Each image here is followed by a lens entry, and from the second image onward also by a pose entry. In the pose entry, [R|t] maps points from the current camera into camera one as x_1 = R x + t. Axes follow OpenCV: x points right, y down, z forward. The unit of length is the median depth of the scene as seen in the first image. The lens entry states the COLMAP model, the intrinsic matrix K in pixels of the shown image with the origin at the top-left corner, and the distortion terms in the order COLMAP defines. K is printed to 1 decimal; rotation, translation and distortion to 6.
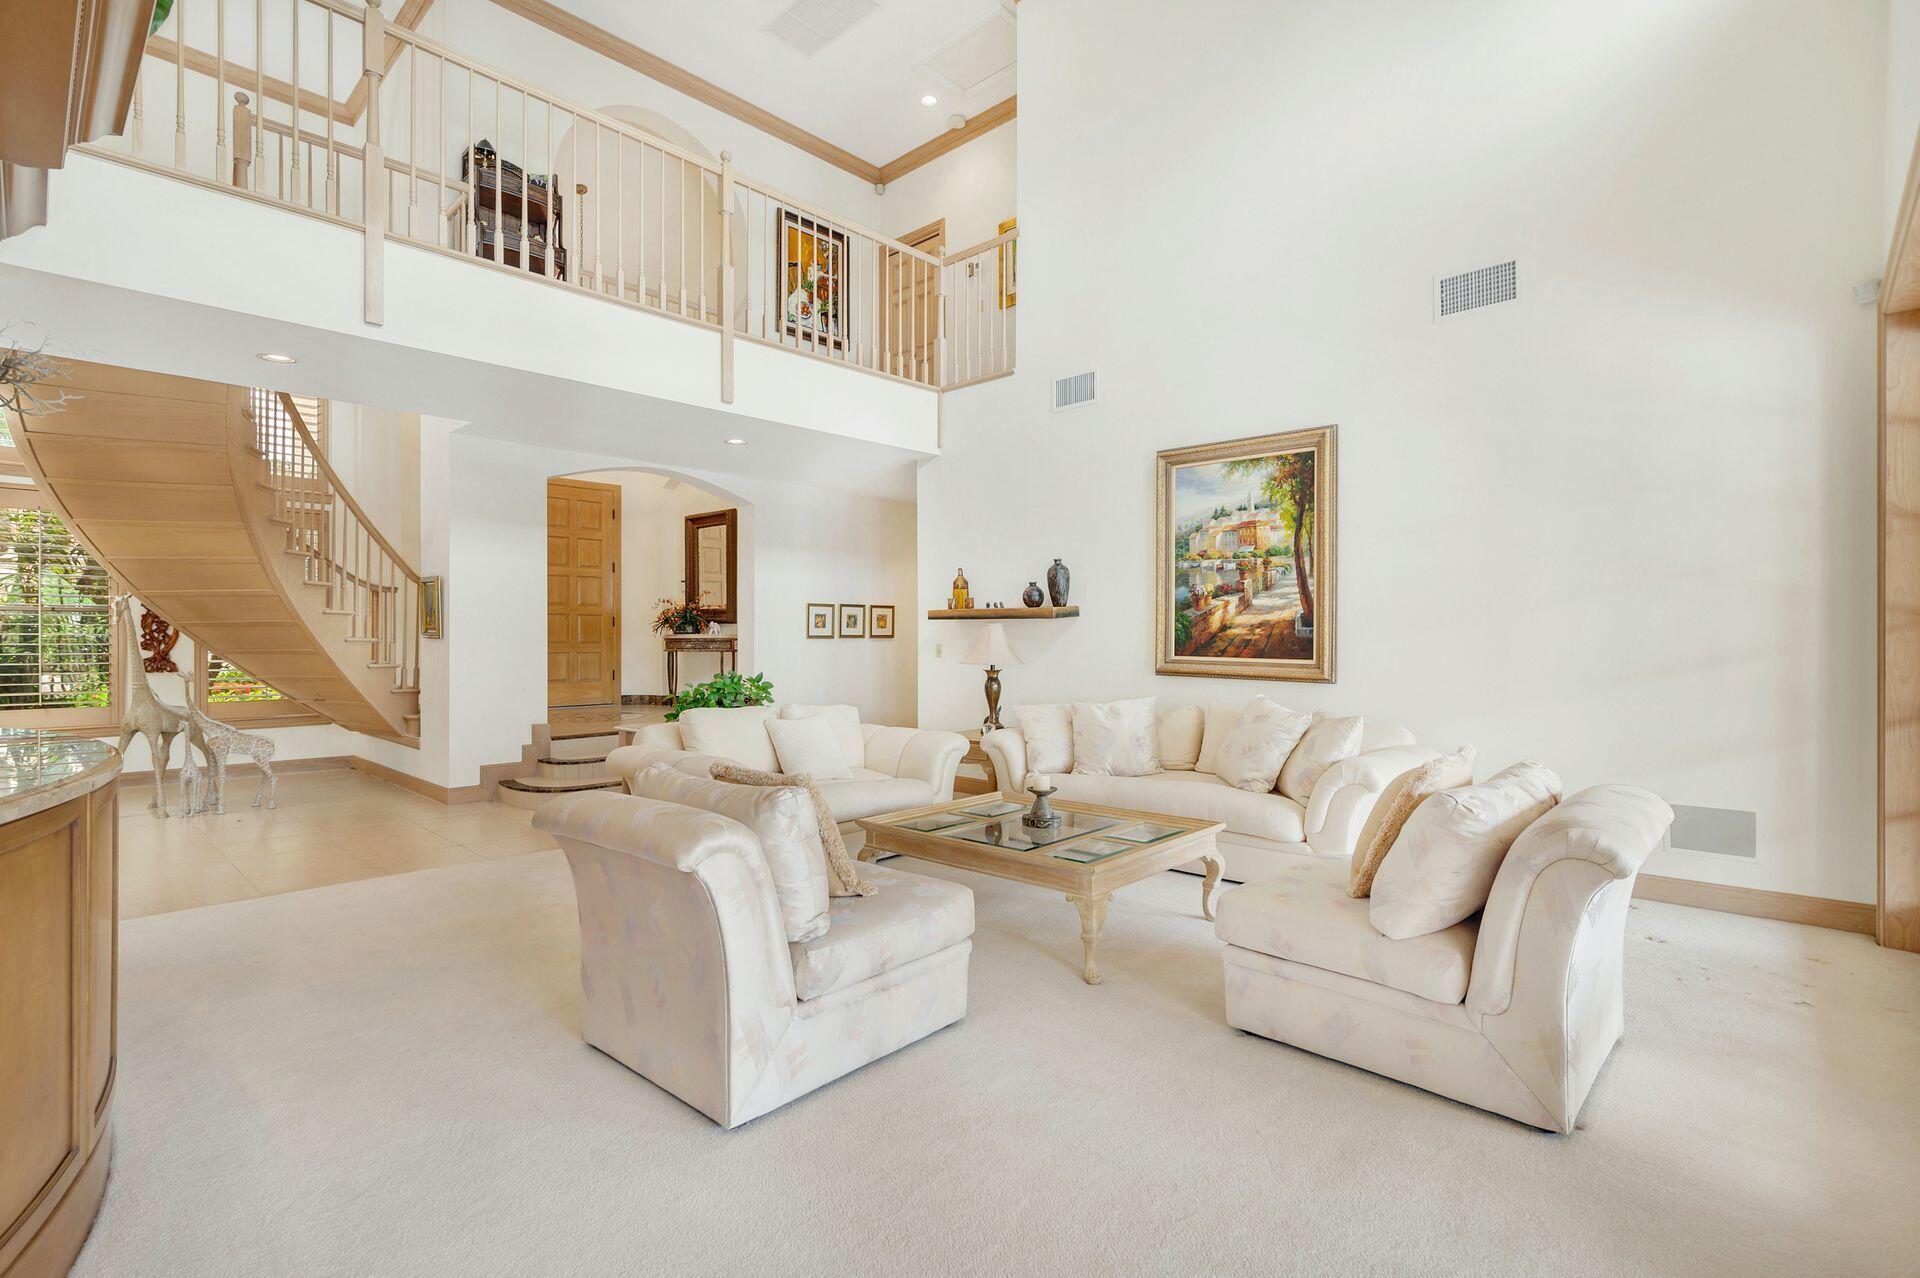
lens RADIAL K [[902.1, 0, 940.7], [0, 902.1, 631.4], [0, 0, 1]] dist [0.002071, -0.000139]
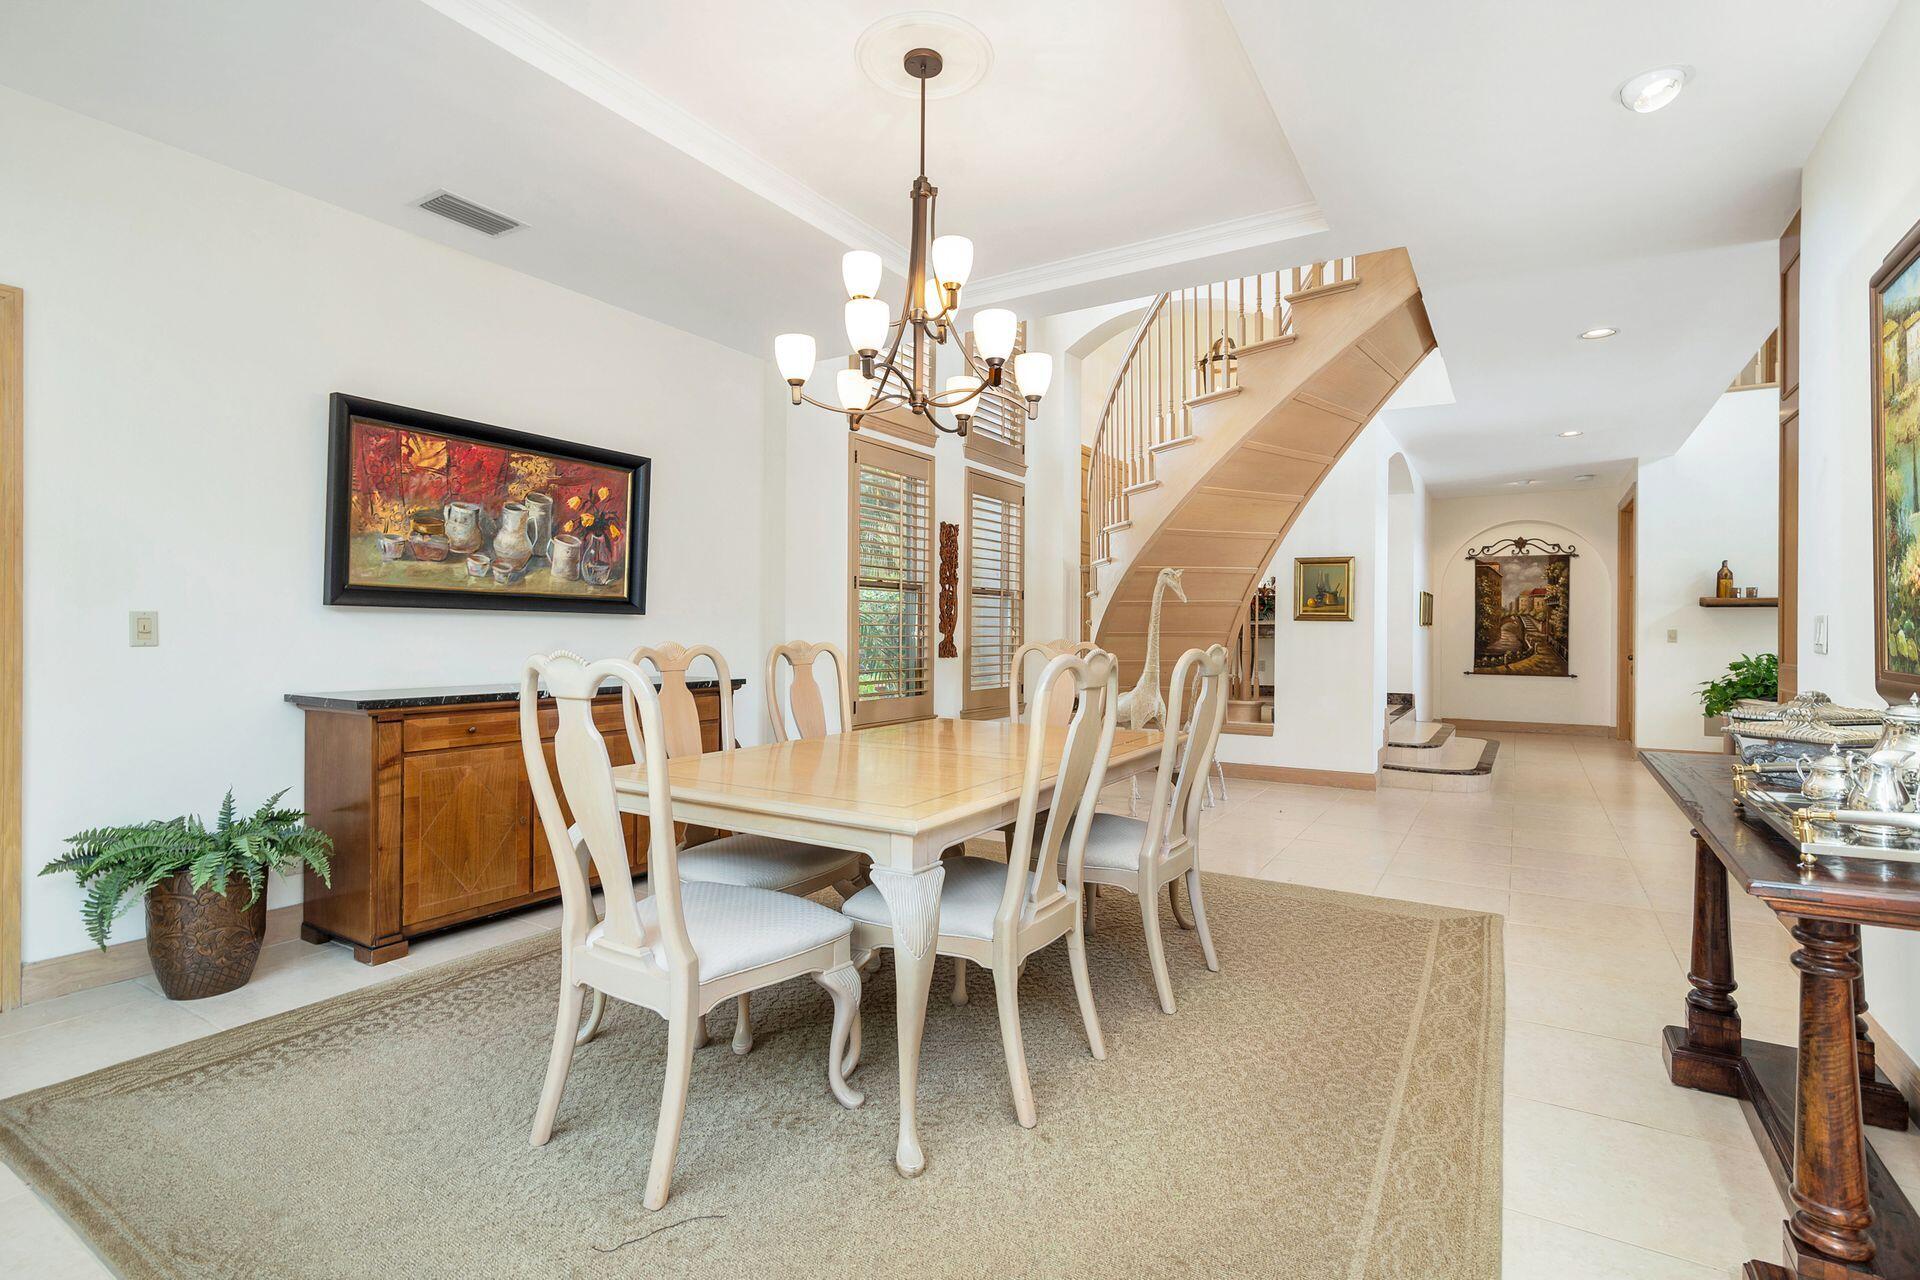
lens RADIAL K [[902.1, 0, 970.1], [0, 902.1, 626.4], [0, 0, 1]] dist [0.002071, -0.000139]
pose [[0.978344, 0.005204, 0.206918, -1.092854], [-0.004772, 0.999985, -0.002587, 0.017055], [-0.206928, 0.001543, 0.978355, 0.122085]]
